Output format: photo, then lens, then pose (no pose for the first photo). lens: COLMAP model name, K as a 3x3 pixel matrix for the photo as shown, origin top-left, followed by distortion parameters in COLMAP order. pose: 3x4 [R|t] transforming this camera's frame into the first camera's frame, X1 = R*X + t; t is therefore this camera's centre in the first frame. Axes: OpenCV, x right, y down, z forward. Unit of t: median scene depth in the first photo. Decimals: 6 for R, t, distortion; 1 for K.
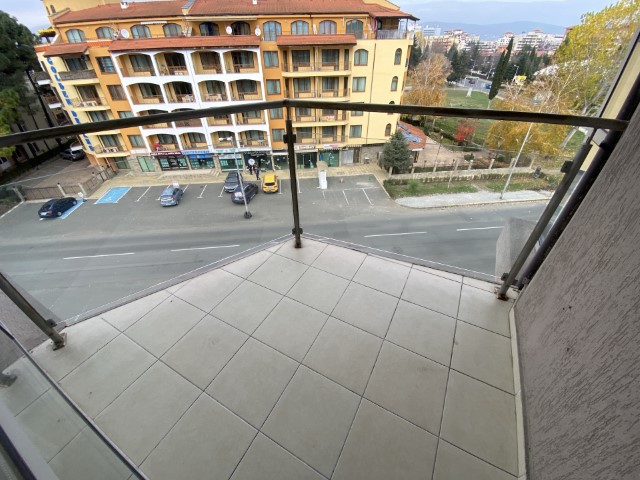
lens RADIAL K [[257.9, 0, 316.9], [0, 257.9, 240.5], [0, 0, 1]] dist [0.016862, -0.018600]
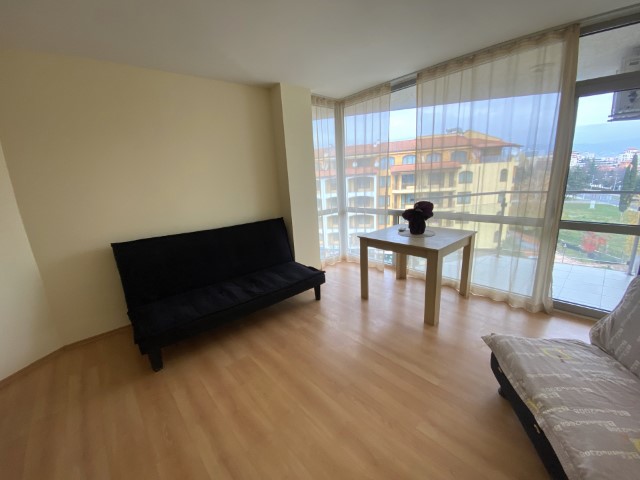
lens RADIAL K [[257.9, 0, 318.2], [0, 257.9, 243.3], [0, 0, 1]] dist [0.016862, -0.018600]
pose [[0.942390, 0.044049, -0.331604, -0.047416], [-0.163365, 0.925646, -0.341308, 0.056101], [0.291914, 0.375817, 0.879516, -0.081397]]
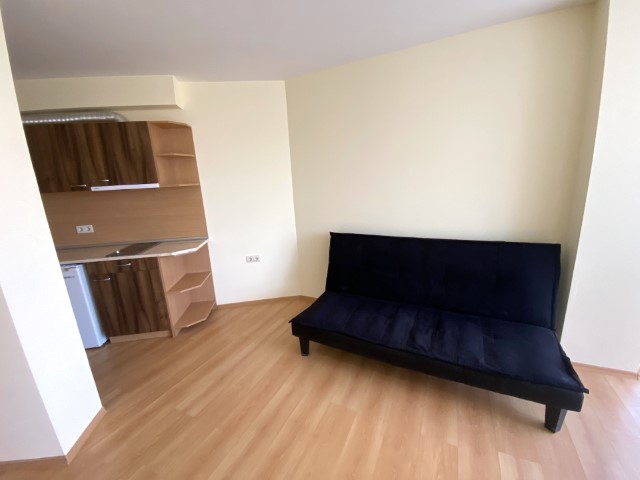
lens RADIAL K [[257.9, 0, 316.9], [0, 257.9, 243.9], [0, 0, 1]] dist [0.016862, -0.018600]
pose [[0.049054, 0.245794, -0.968080, -0.044317], [-0.553920, 0.813230, 0.178410, 0.031498], [0.831124, 0.527487, 0.176043, -0.050747]]
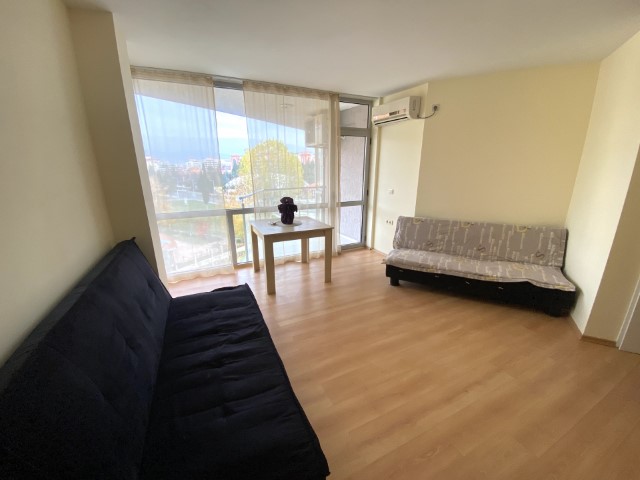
lens RADIAL K [[257.9, 0, 316.4], [0, 257.9, 244.4], [0, 0, 1]] dist [0.016862, -0.018600]
pose [[0.576132, -0.222141, 0.786591, -0.122673], [0.484065, 0.868170, -0.109369, 0.042543], [-0.658600, 0.443772, 0.607711, -0.064328]]
